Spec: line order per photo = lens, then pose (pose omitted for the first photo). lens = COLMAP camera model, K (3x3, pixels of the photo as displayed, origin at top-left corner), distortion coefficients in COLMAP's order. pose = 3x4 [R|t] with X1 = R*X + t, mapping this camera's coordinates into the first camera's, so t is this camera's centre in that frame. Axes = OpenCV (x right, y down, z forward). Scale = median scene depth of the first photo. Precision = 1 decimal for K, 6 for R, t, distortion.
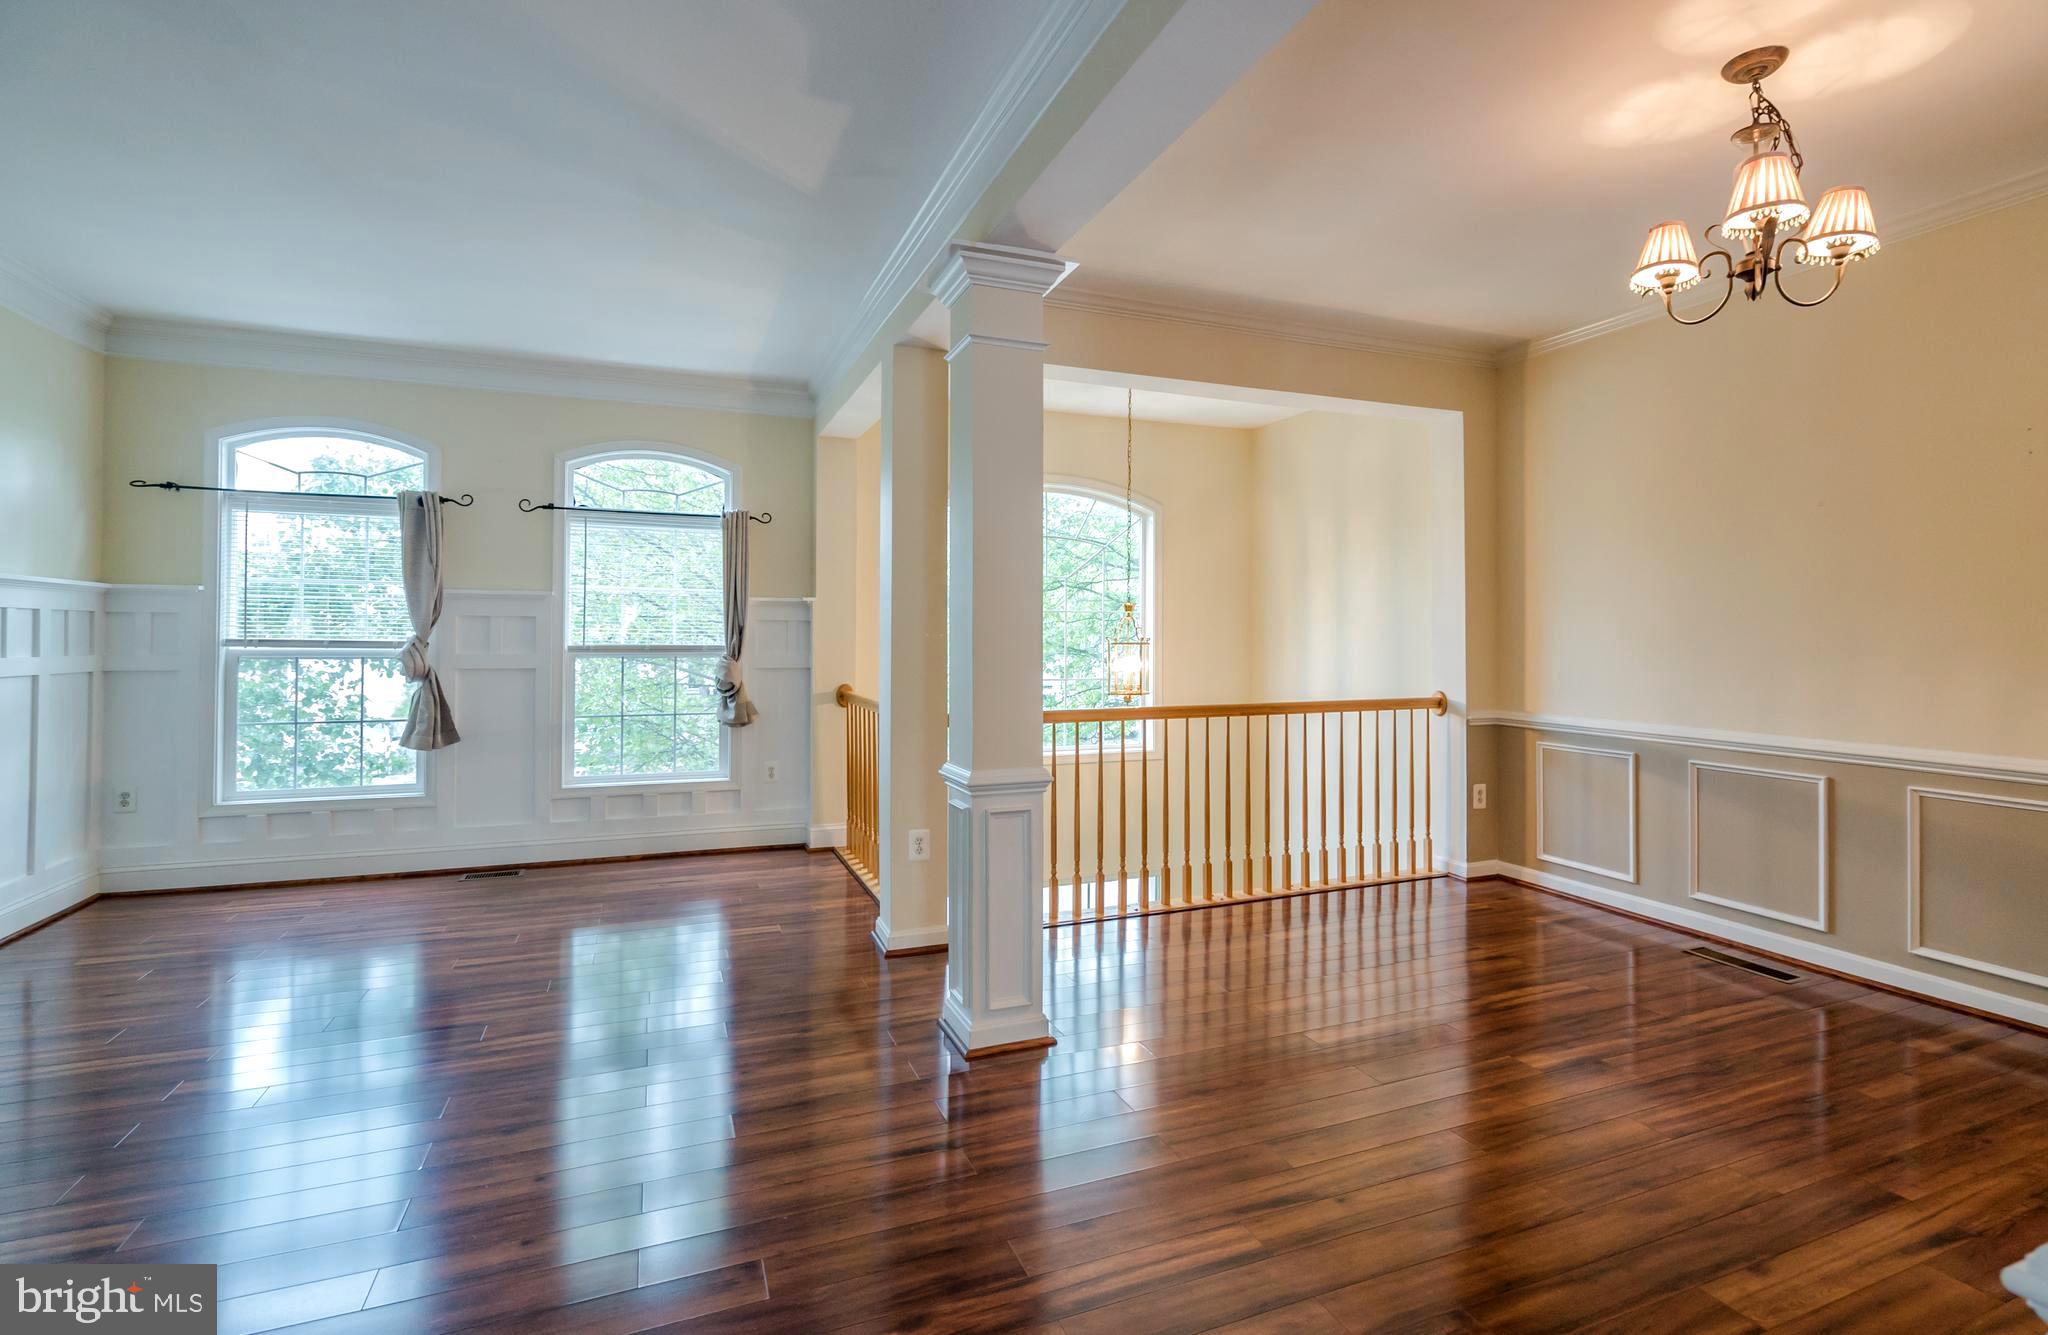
lens RADIAL K [[940.1, 0, 1028.2], [0, 940.1, 628.8], [0, 0, 1]] dist [-0.007887, -0.000151]
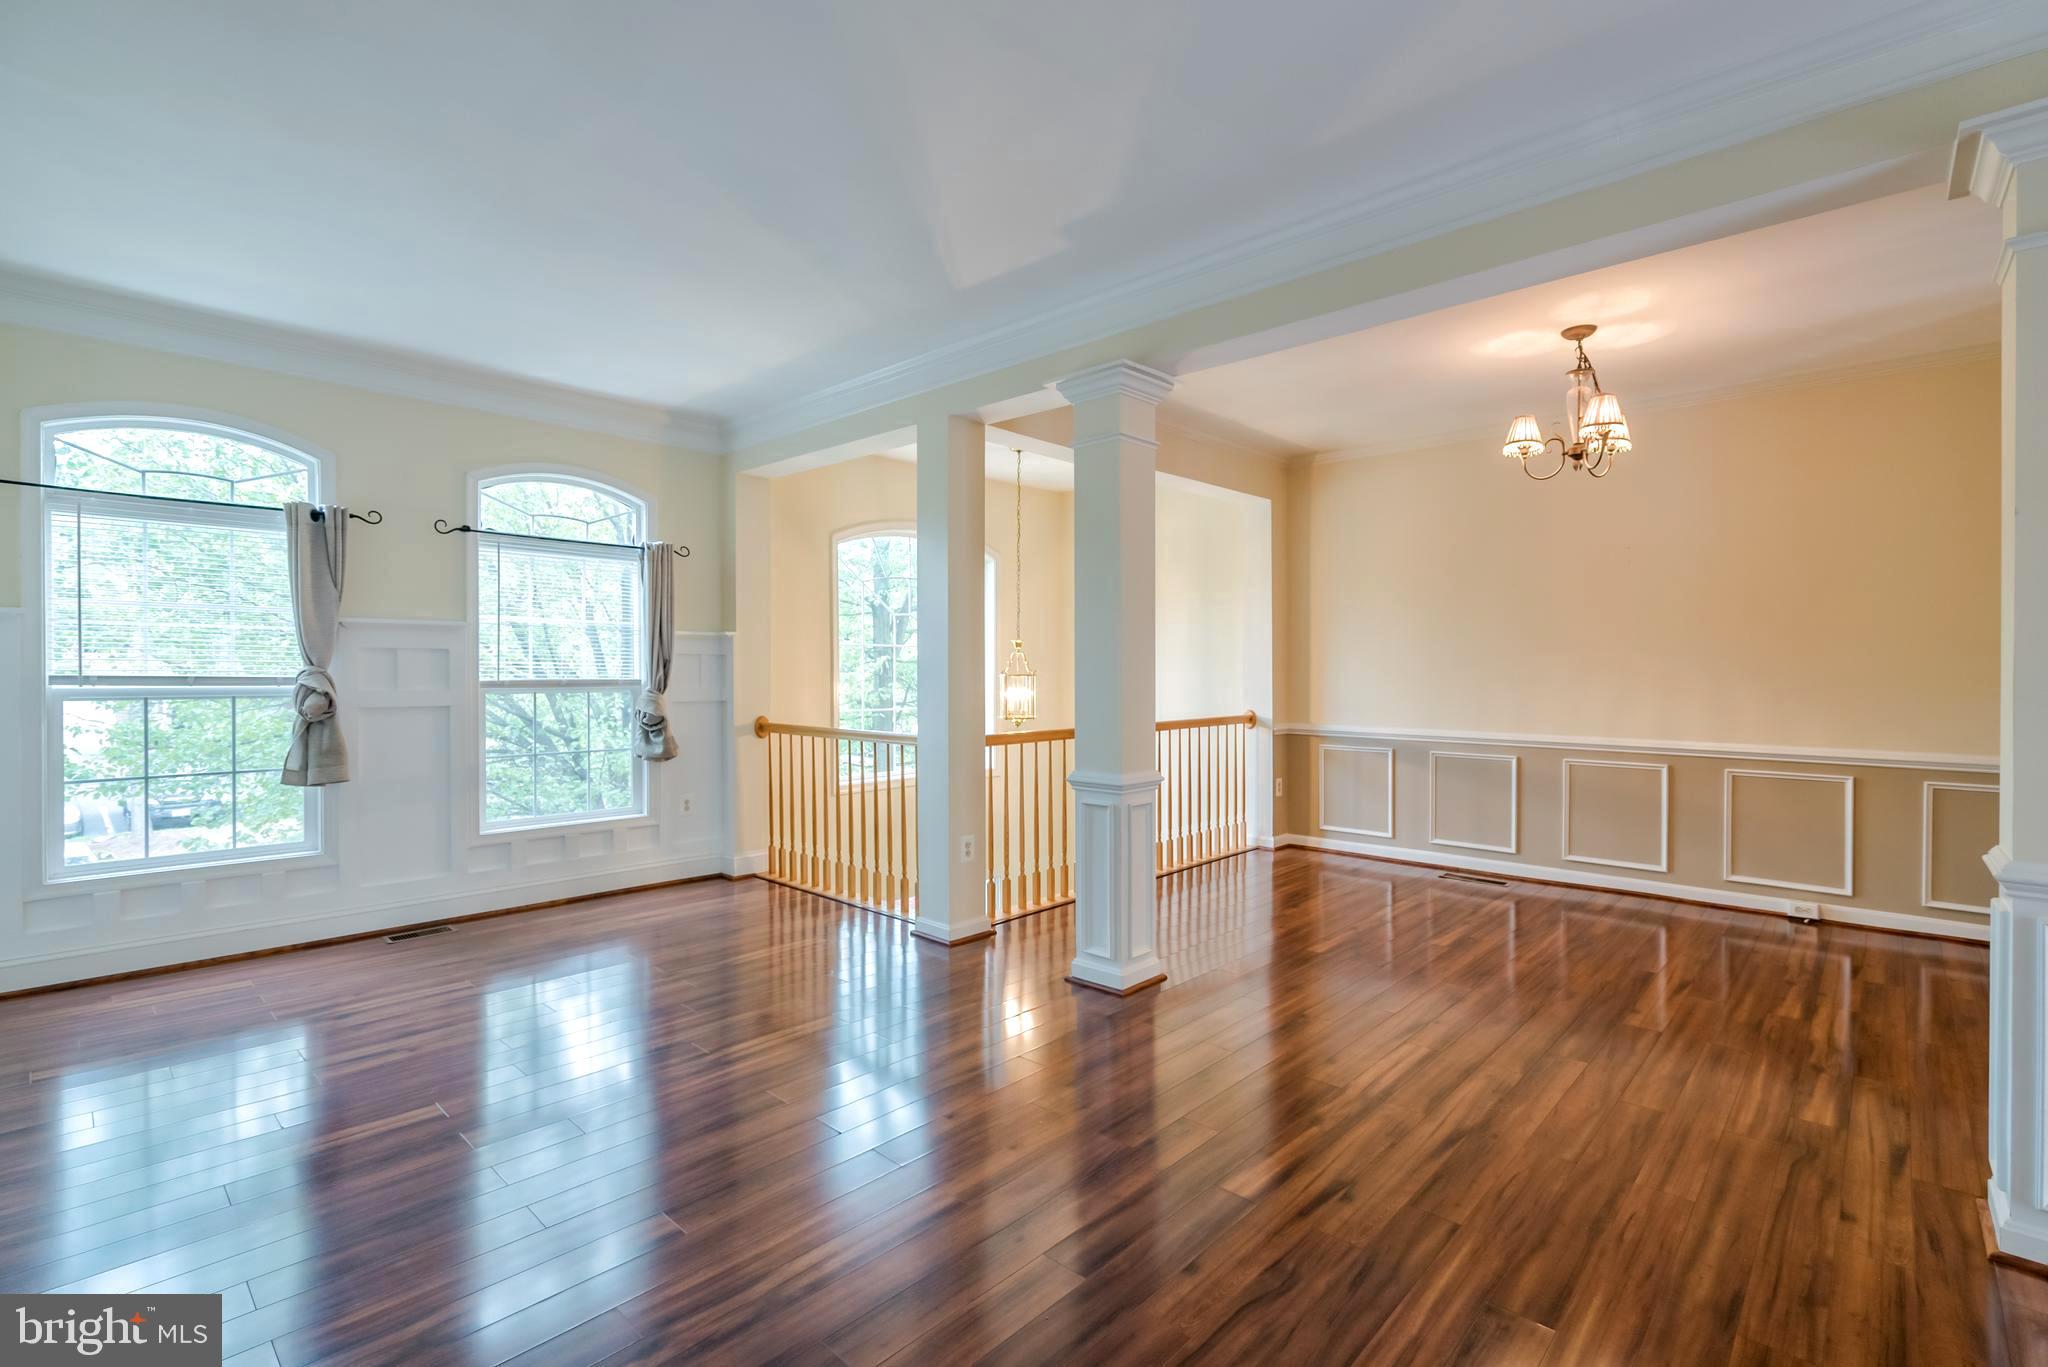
lens RADIAL K [[938.3, 0, 1015.0], [0, 938.3, 674.4], [0, 0, 1]] dist [-0.004867, -0.000239]
pose [[0.907387, -0.004845, 0.420268, -0.420910], [-0.001045, 0.999904, 0.013784, -0.001477], [-0.420295, -0.012946, 0.907295, -0.059059]]
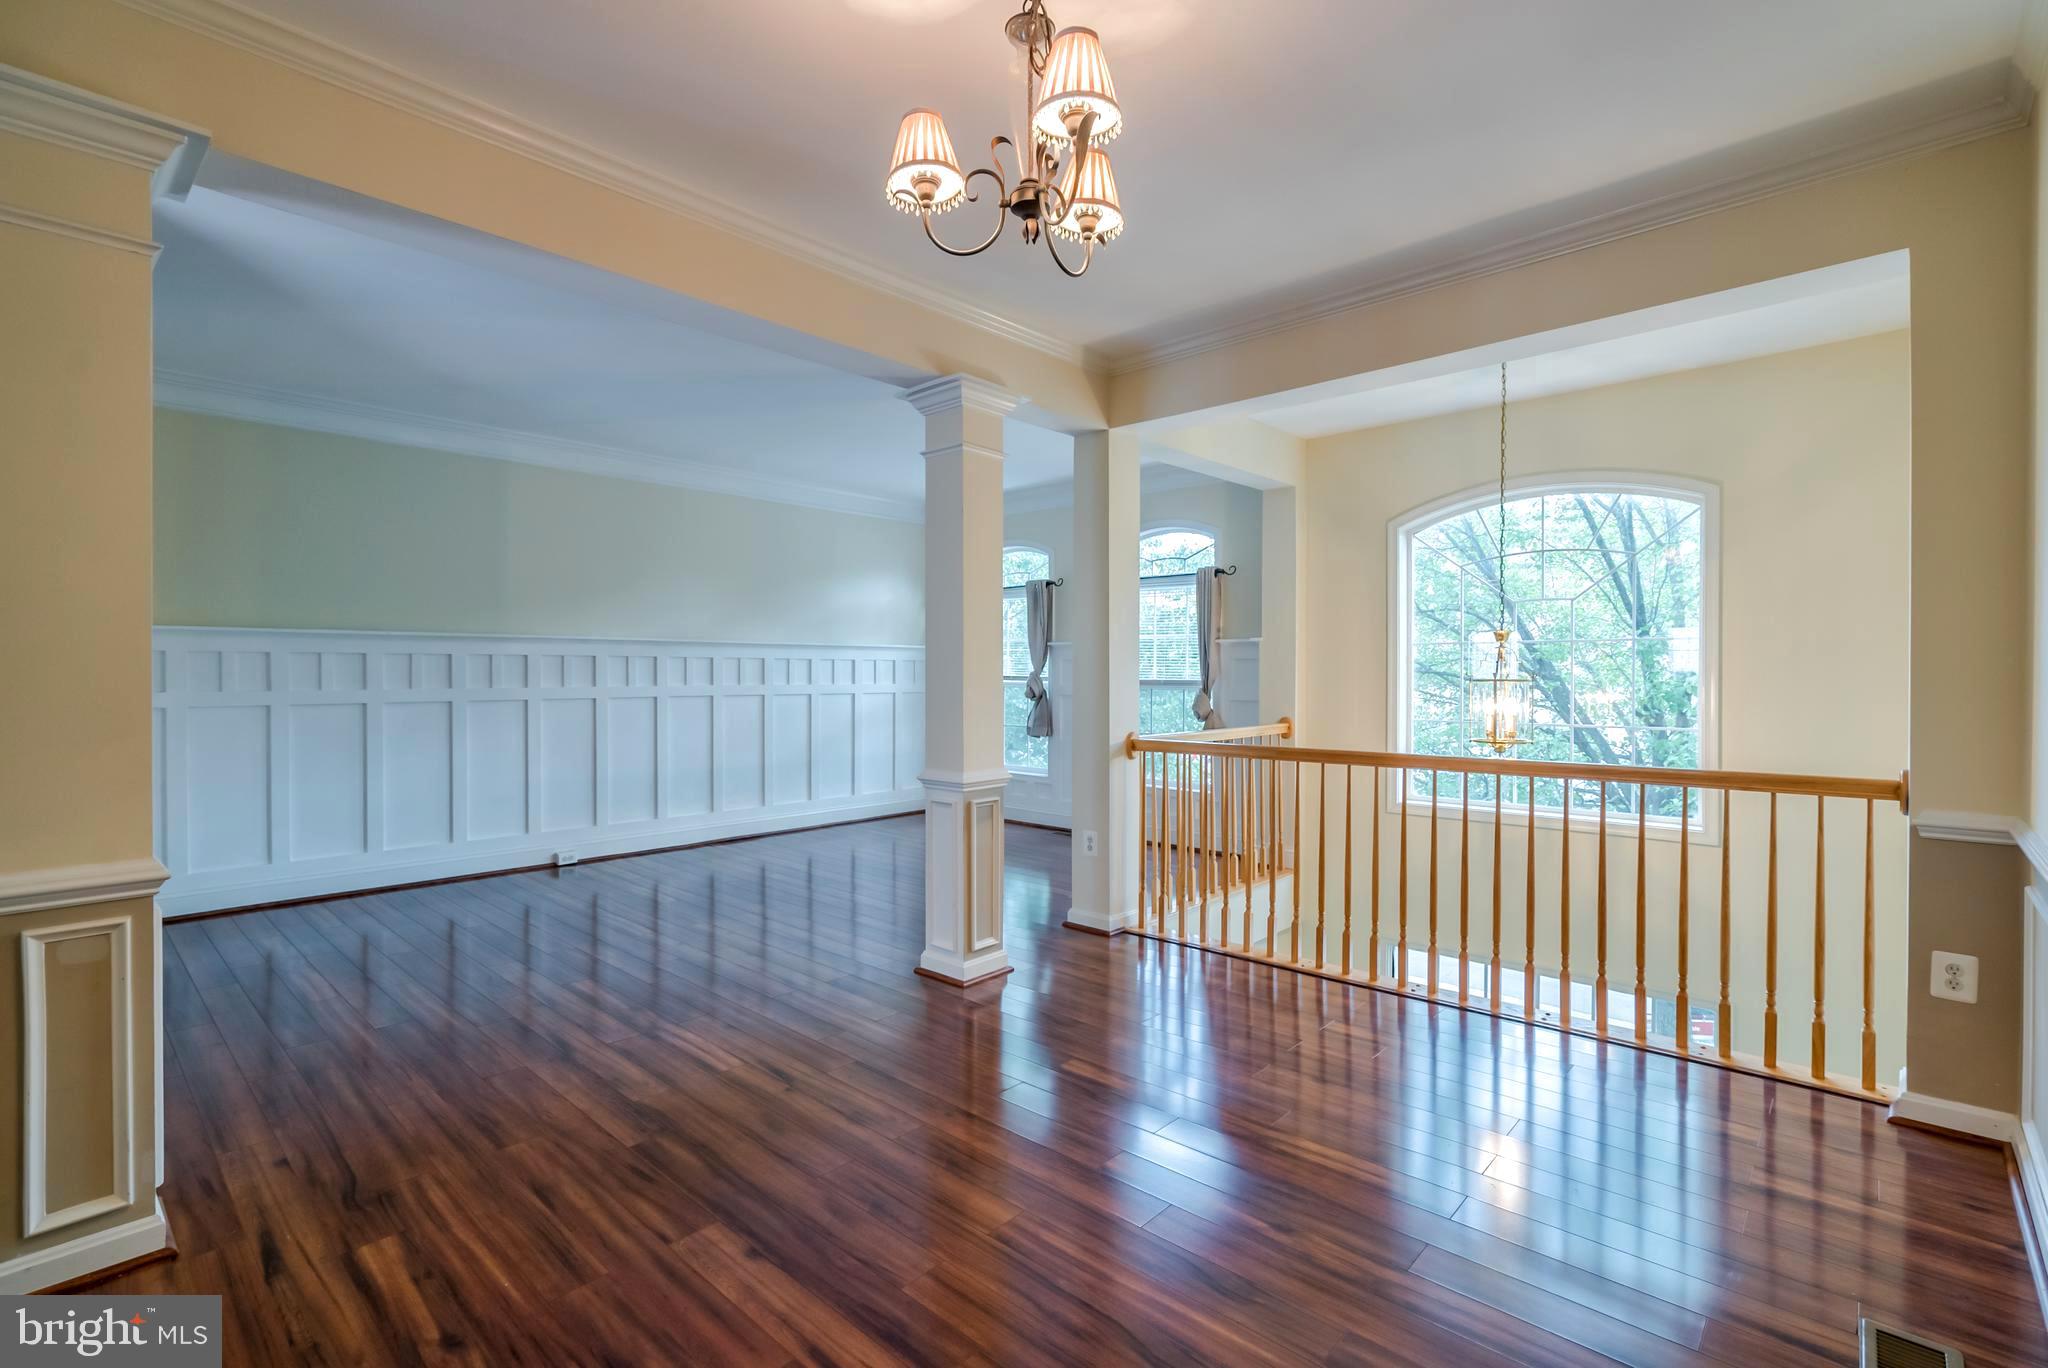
lens RADIAL K [[938.3, 0, 1033.5], [0, 938.3, 676.4], [0, 0, 1]] dist [-0.004867, -0.000239]
pose [[0.428045, -0.000080, -0.903757, 0.724786], [0.007969, 0.999961, 0.003686, 0.007230], [0.903722, -0.008780, 0.428029, 0.319012]]
